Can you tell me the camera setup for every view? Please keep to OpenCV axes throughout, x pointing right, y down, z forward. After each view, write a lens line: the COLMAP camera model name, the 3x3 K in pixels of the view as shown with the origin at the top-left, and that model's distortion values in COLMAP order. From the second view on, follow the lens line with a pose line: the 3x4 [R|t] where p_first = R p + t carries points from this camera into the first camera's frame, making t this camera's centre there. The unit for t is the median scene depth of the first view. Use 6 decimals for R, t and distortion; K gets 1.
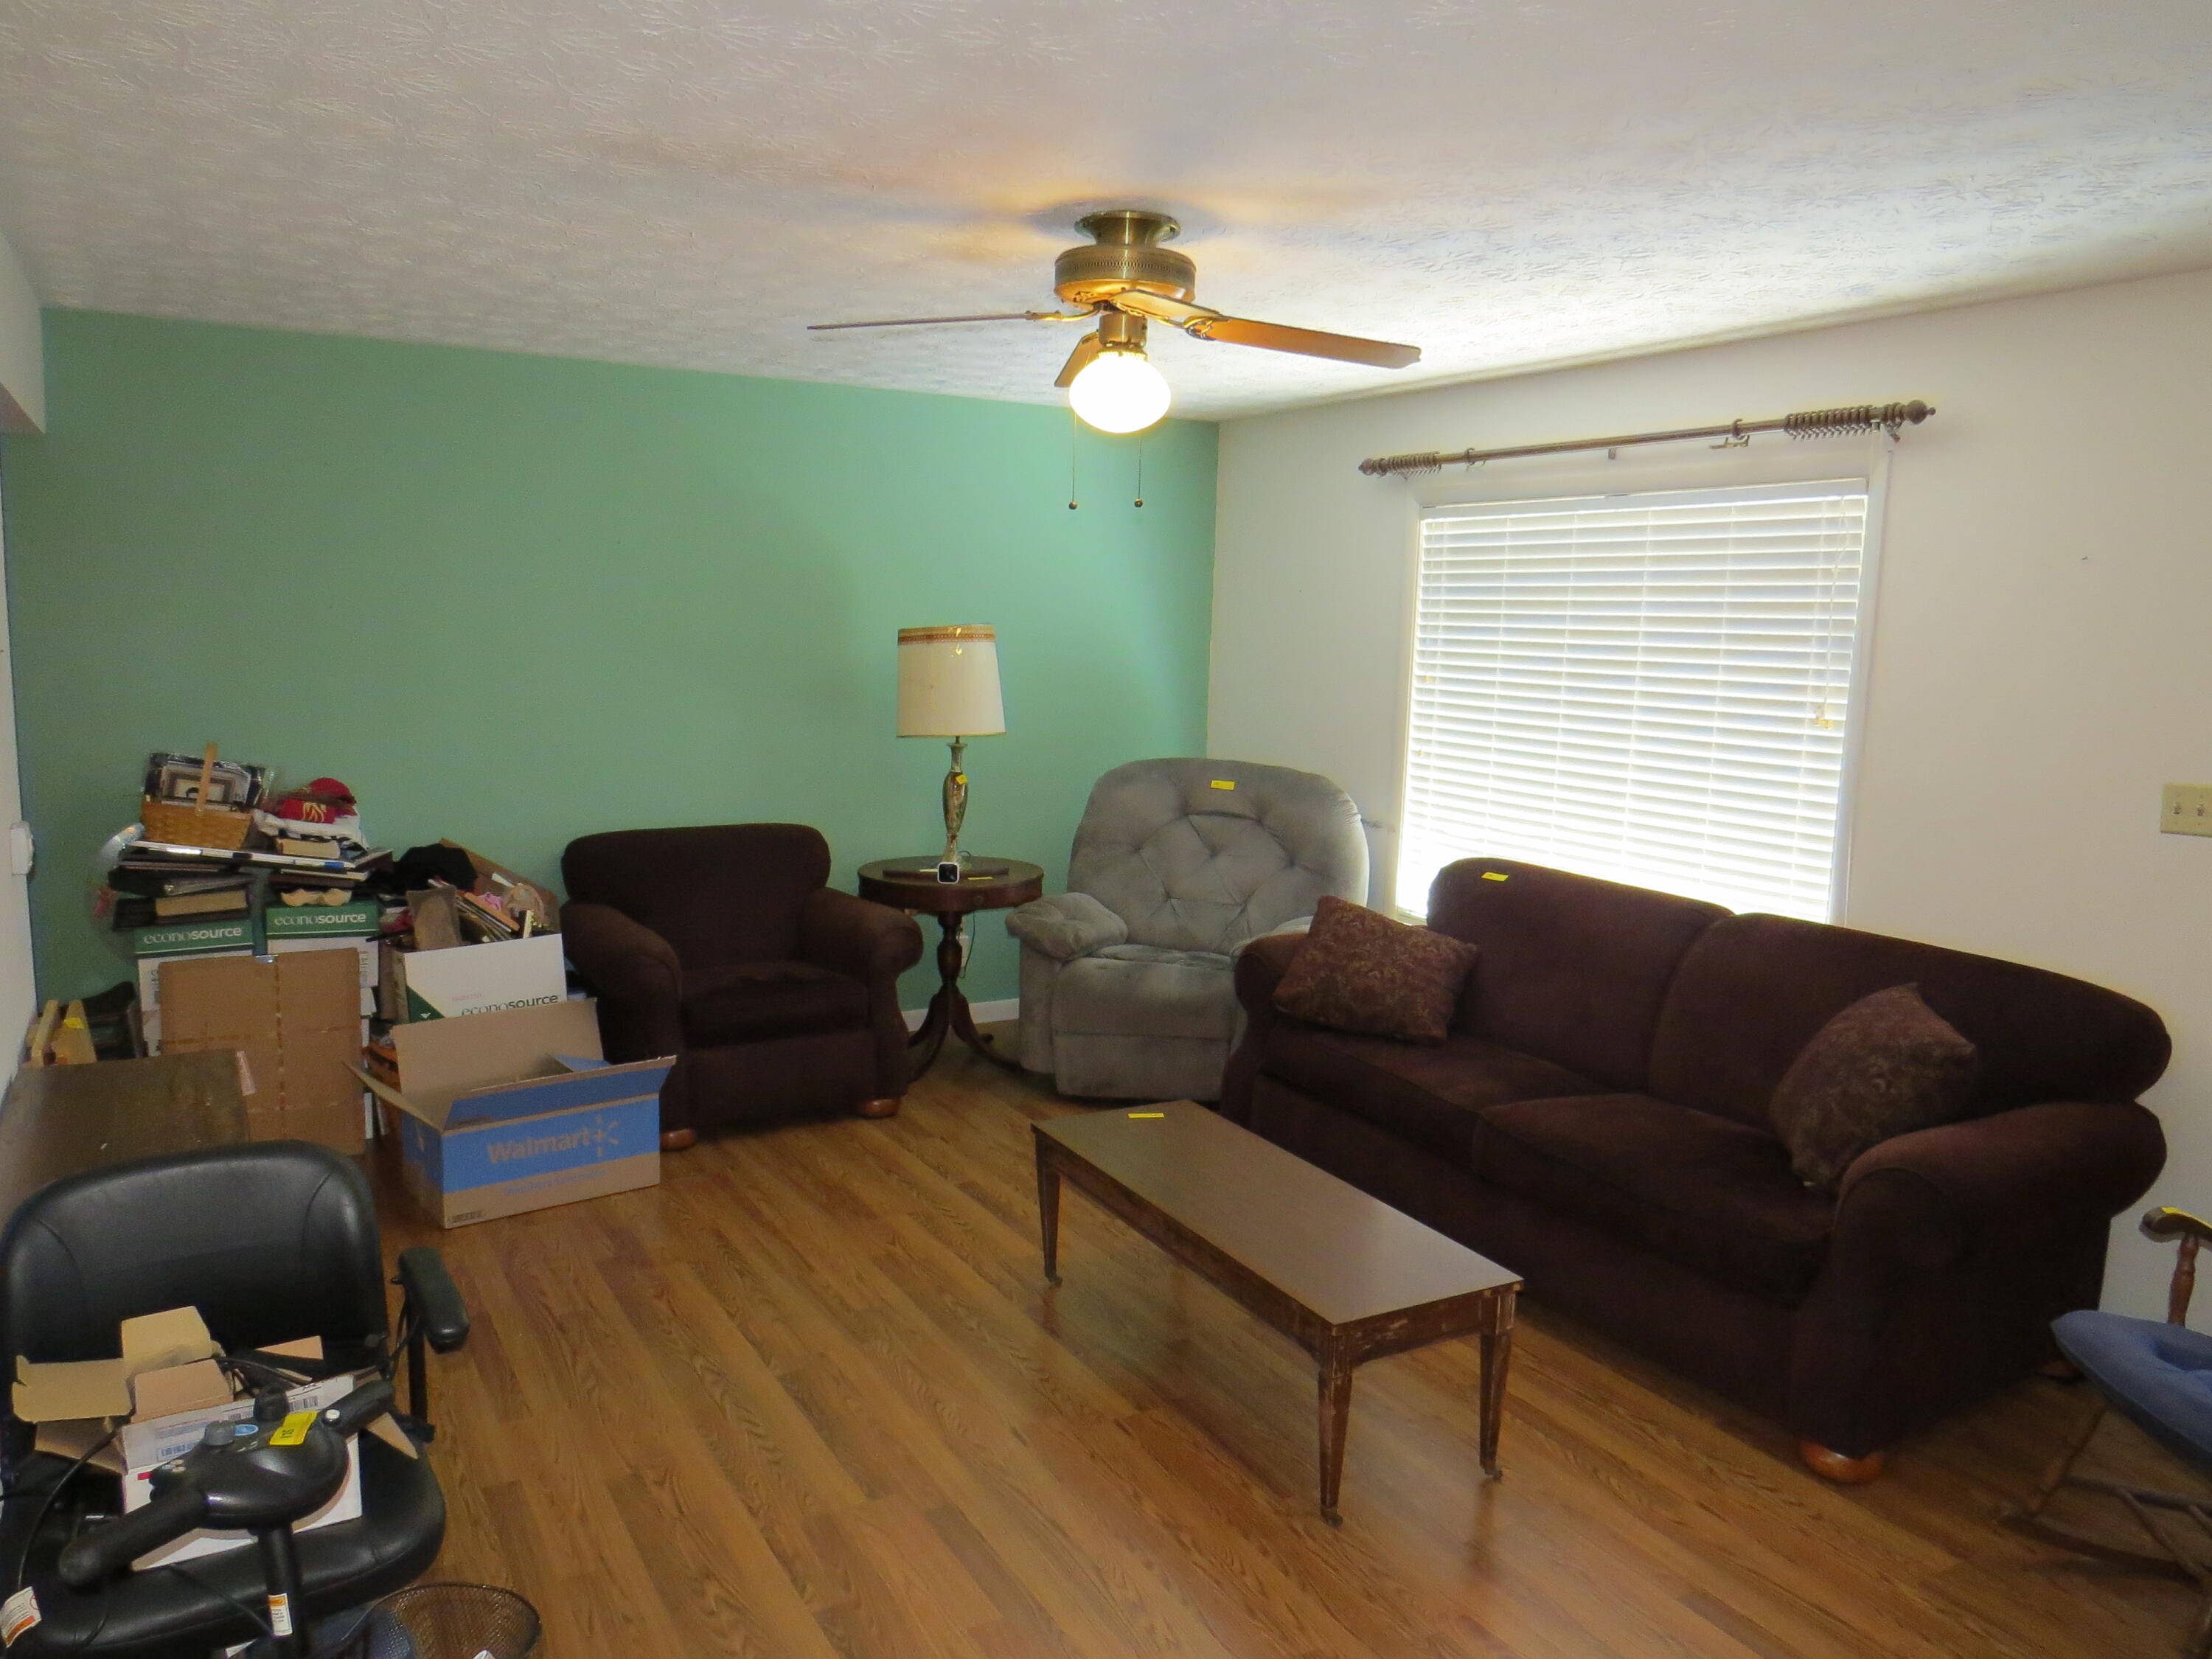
lens RADIAL K [[1530.1, 0, 1106.0], [0, 1530.1, 829.5], [0, 0, 1]] dist [-0.047028, 0.000599]
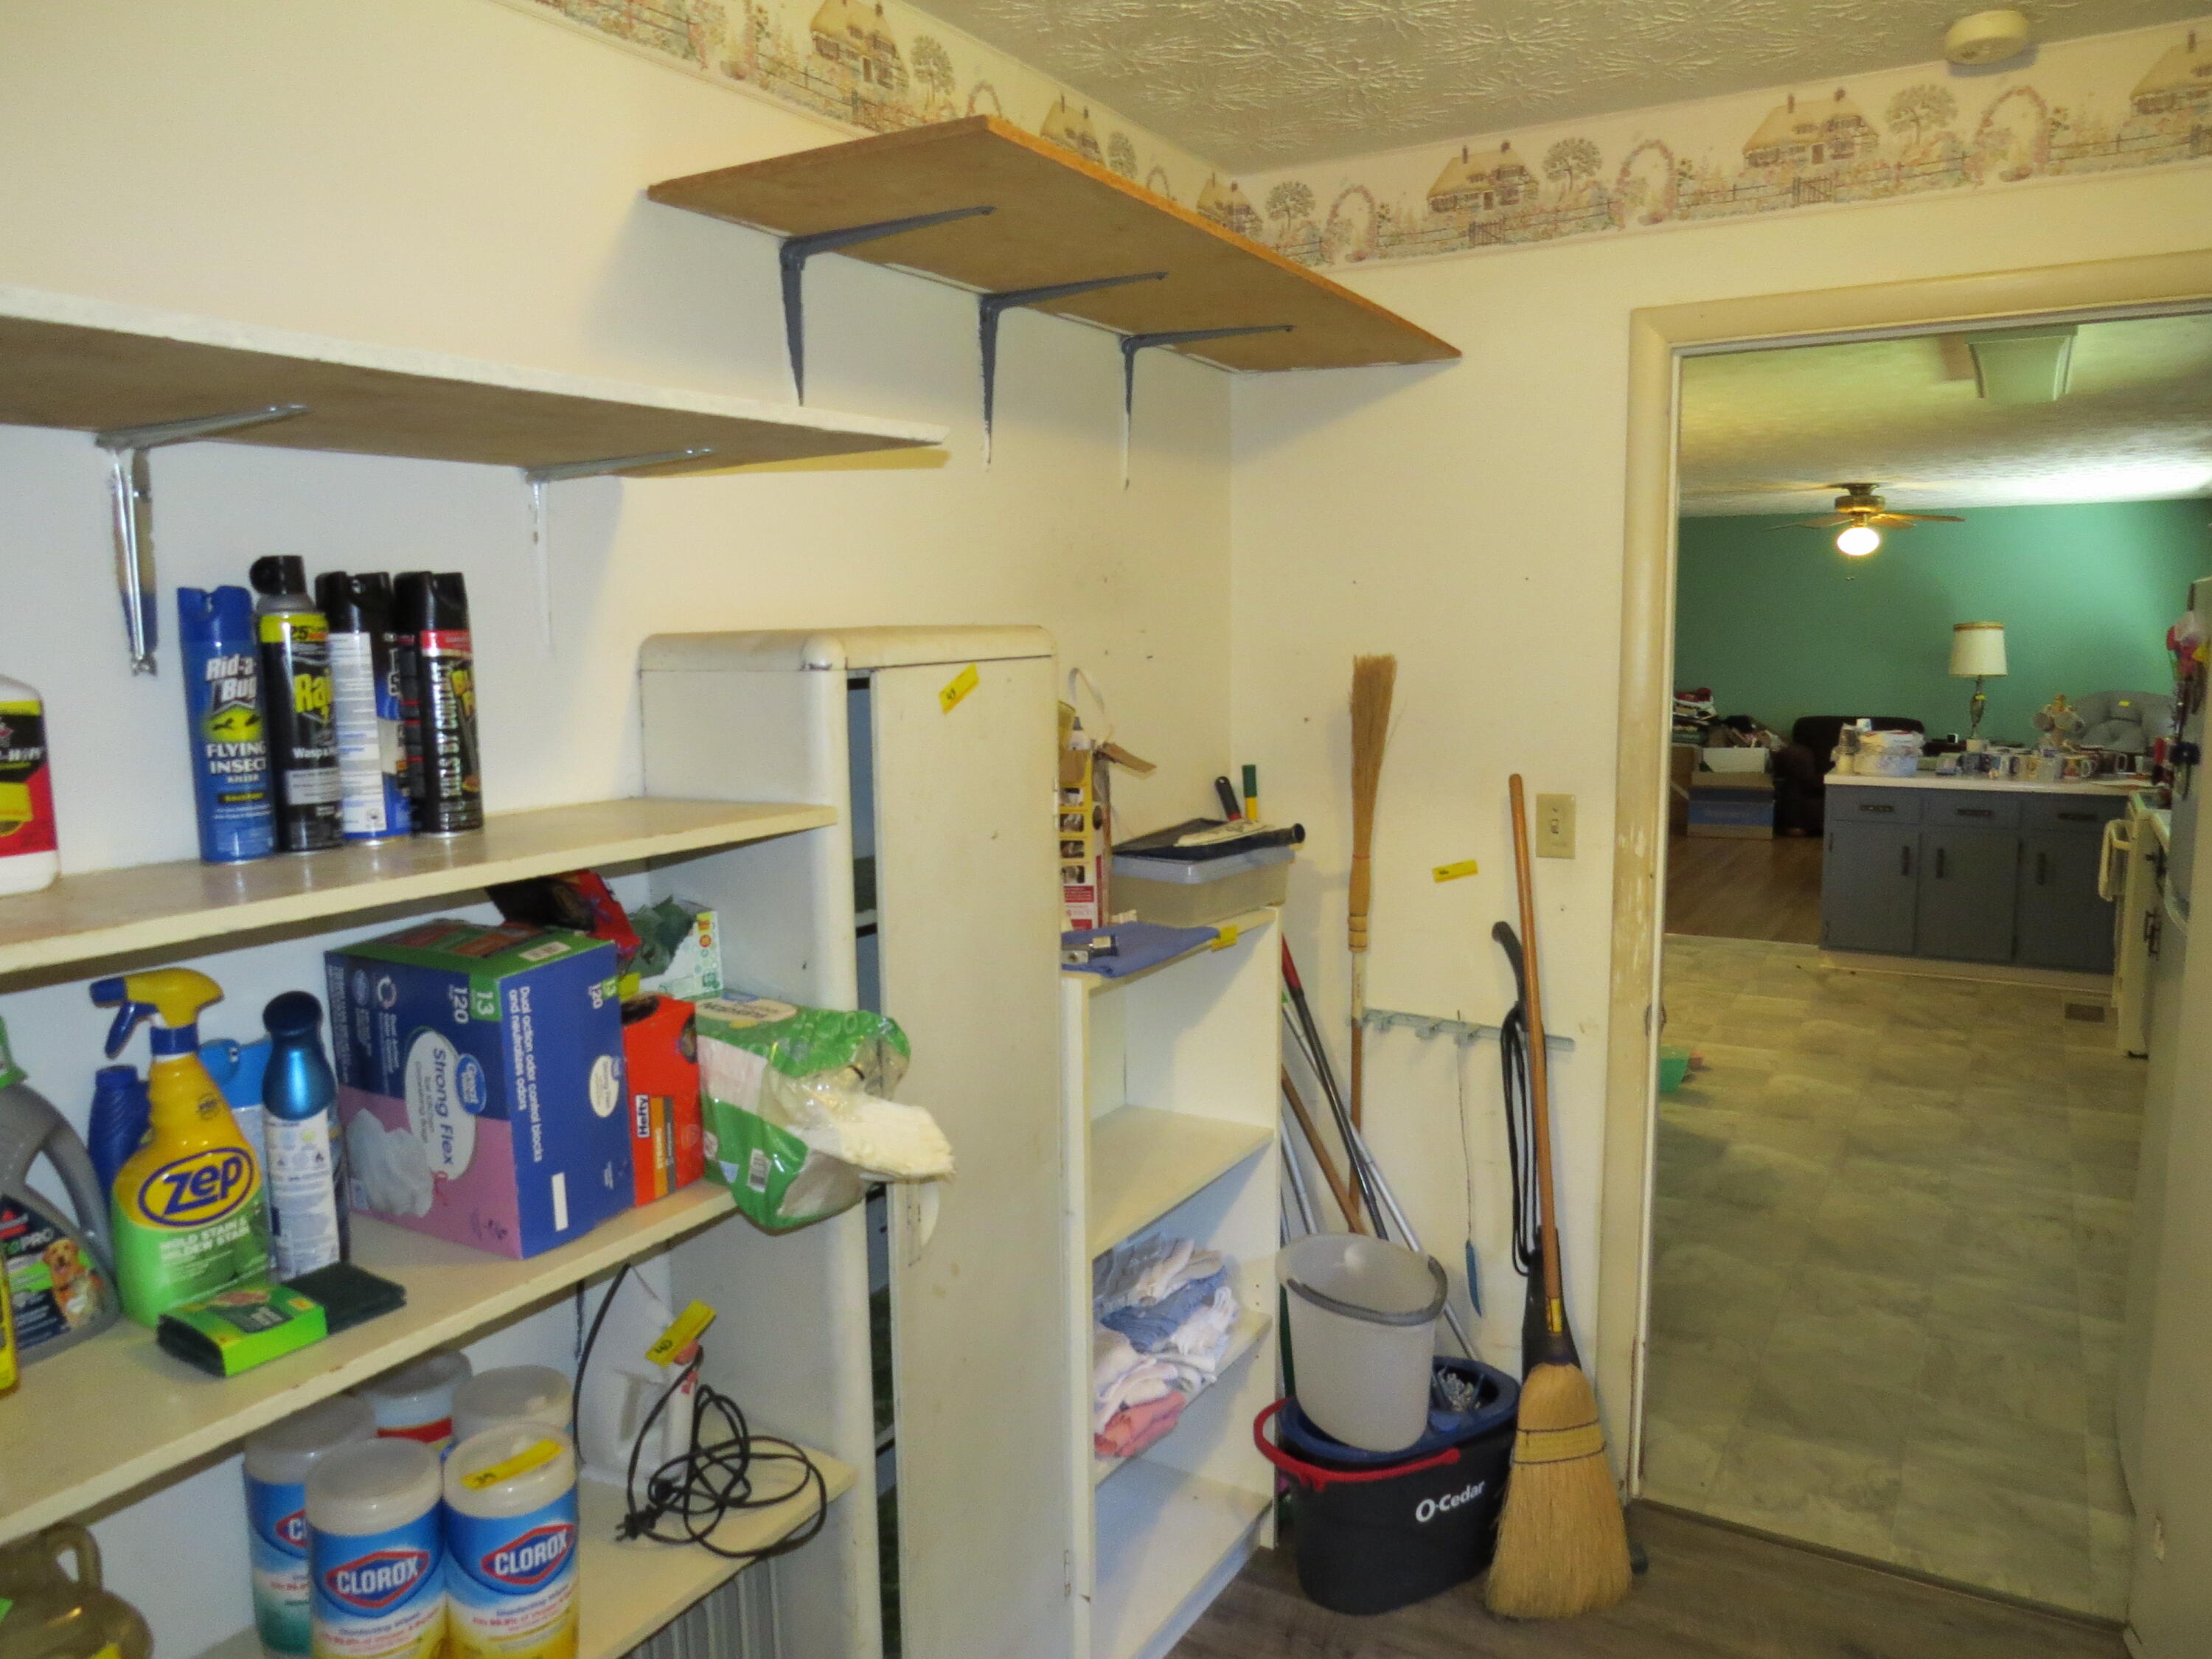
lens RADIAL K [[1569.2, 0, 1106.0], [0, 1569.2, 829.5], [0, 0, 1]] dist [-0.013022, -0.001640]
pose [[0.465179, 0.086909, -0.880940, 1.476175], [-0.101213, 0.993864, 0.044604, 0.203963], [0.879412, 0.068414, 0.471121, -1.215406]]
